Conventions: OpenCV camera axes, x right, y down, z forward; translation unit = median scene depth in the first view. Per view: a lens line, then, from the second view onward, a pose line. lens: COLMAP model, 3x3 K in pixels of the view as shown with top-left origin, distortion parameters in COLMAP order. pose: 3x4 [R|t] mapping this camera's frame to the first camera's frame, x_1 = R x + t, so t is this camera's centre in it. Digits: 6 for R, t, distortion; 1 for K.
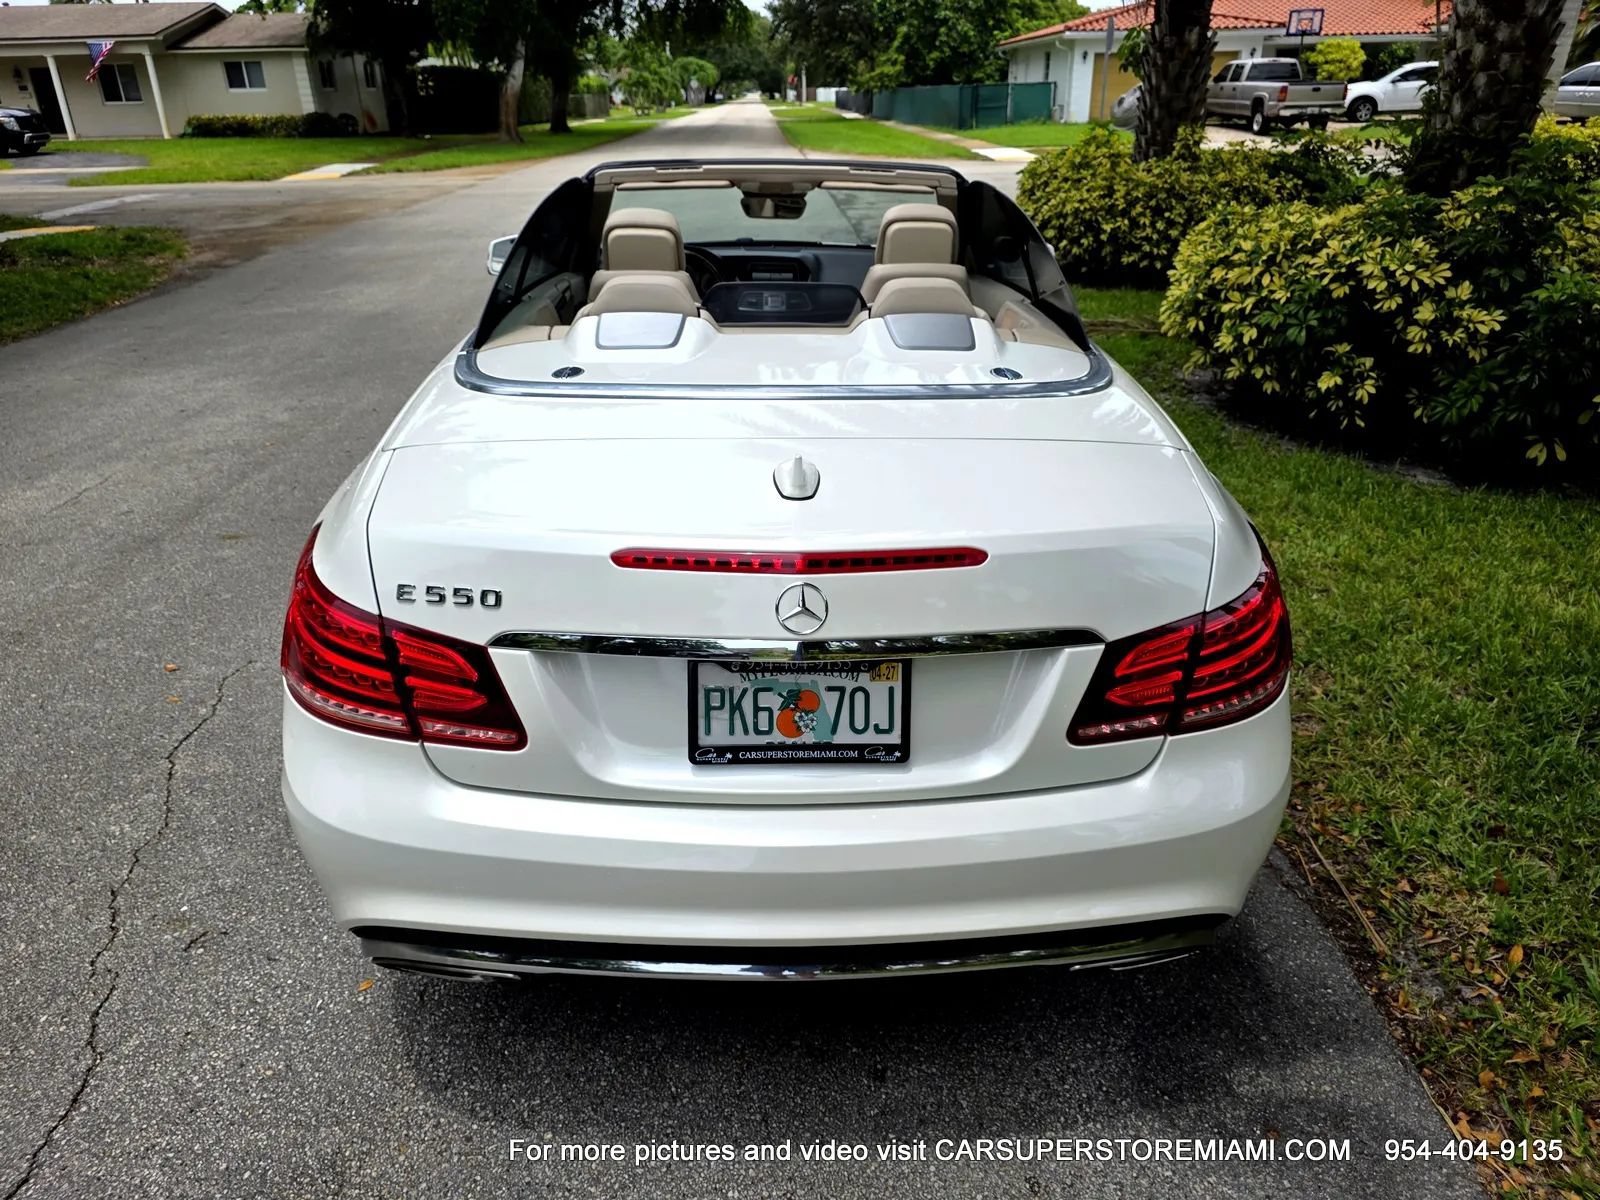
lens RADIAL K [[1092.2, 0, 799.6], [0, 1092.2, 610.5], [0, 0, 1]] dist [0.039099, -0.036020]
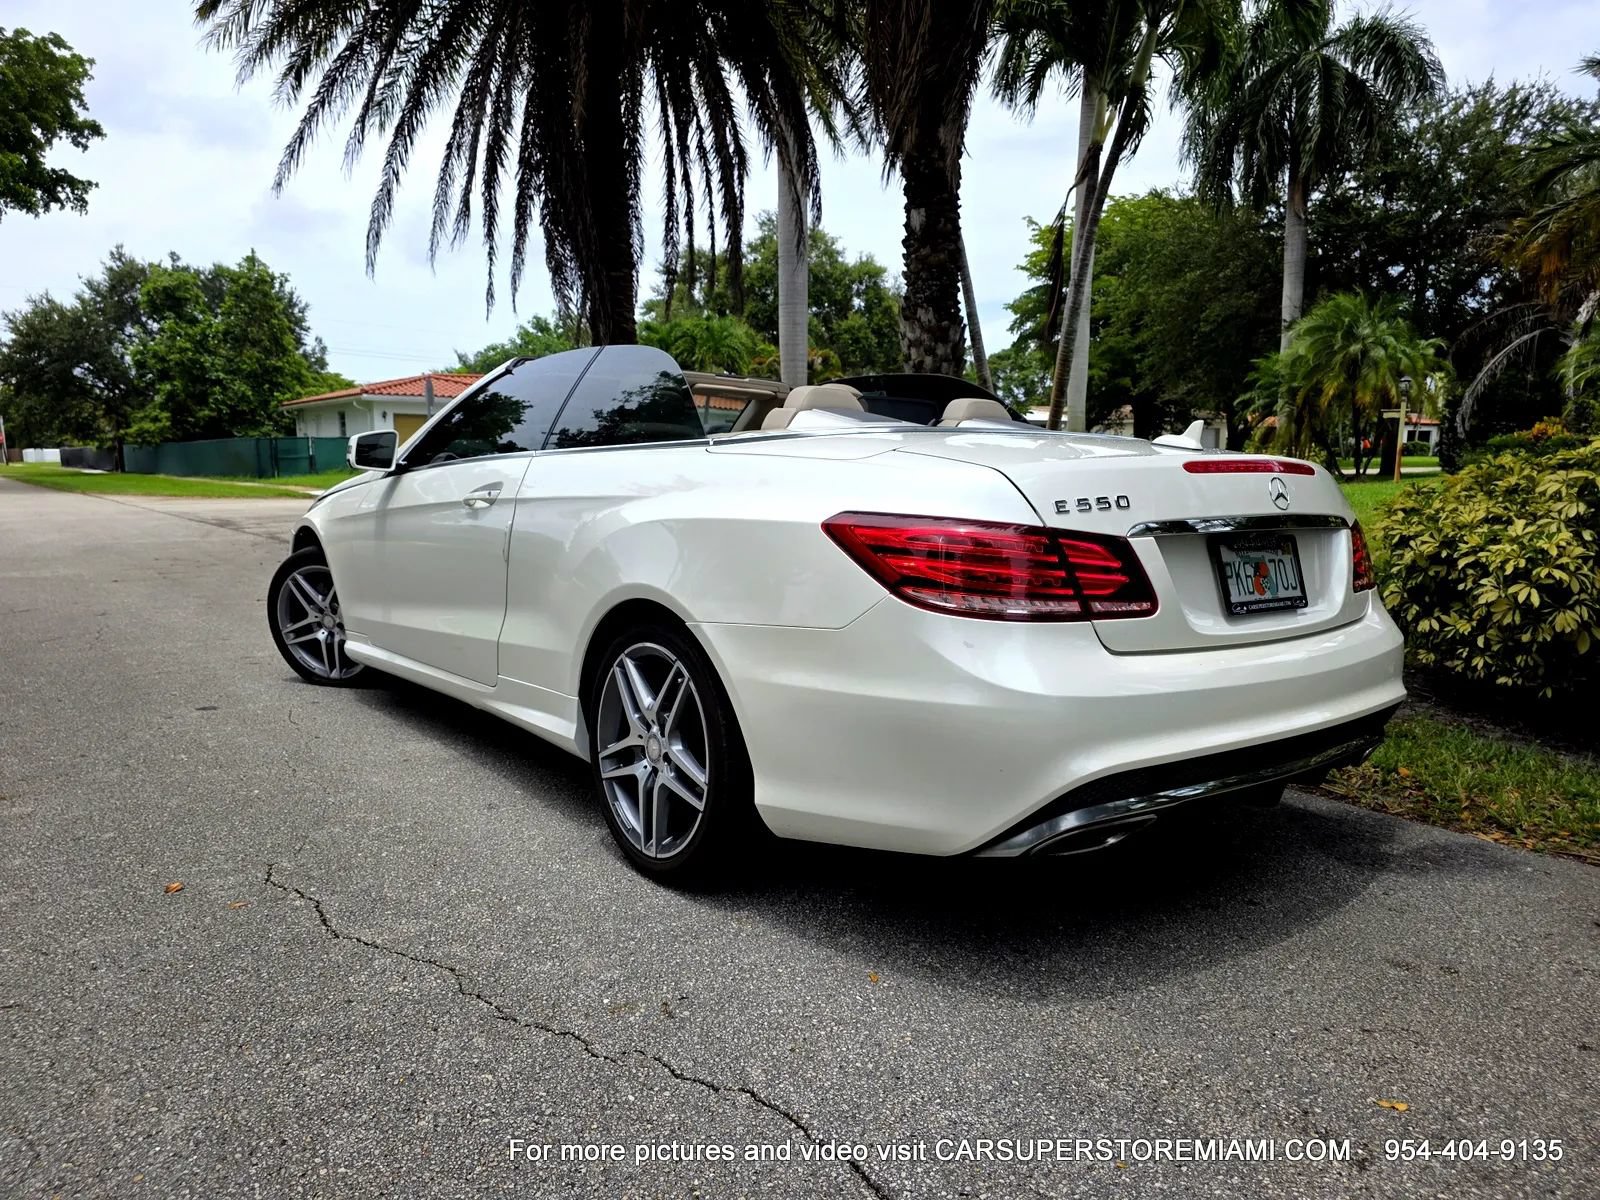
lens RADIAL K [[1092.2, 0, 797.3], [0, 1092.2, 609.5], [0, 0, 1]] dist [0.039099, -0.036020]
pose [[0.801070, -0.068250, 0.594667, -0.580943], [0.246125, 0.943163, -0.223306, 0.130038], [-0.545628, 0.325246, 0.772338, 0.089014]]
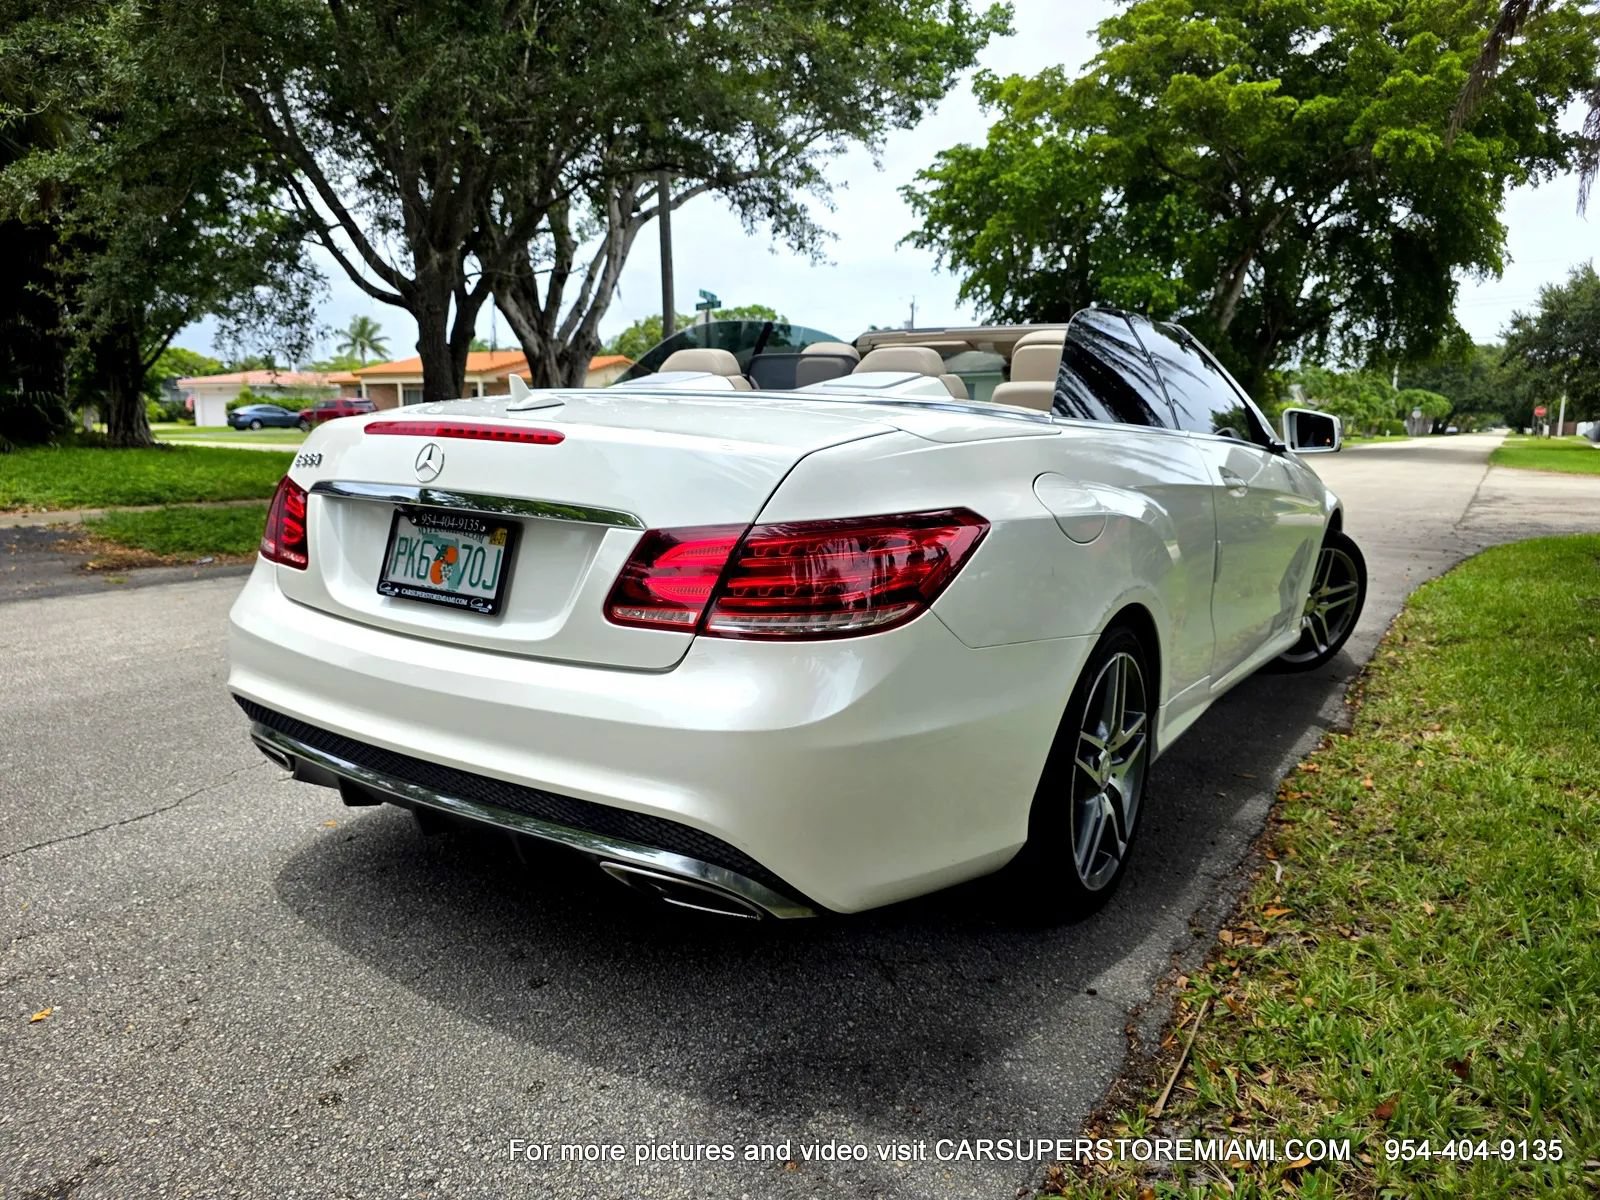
lens RADIAL K [[1092.2, 0, 788.6], [0, 1092.2, 610.3], [0, 0, 1]] dist [0.039099, -0.036020]
pose [[0.817099, 0.122509, -0.563331, 0.426366], [-0.268911, 0.945336, -0.184465, 0.111539], [0.509938, 0.302212, 0.805376, 0.092833]]
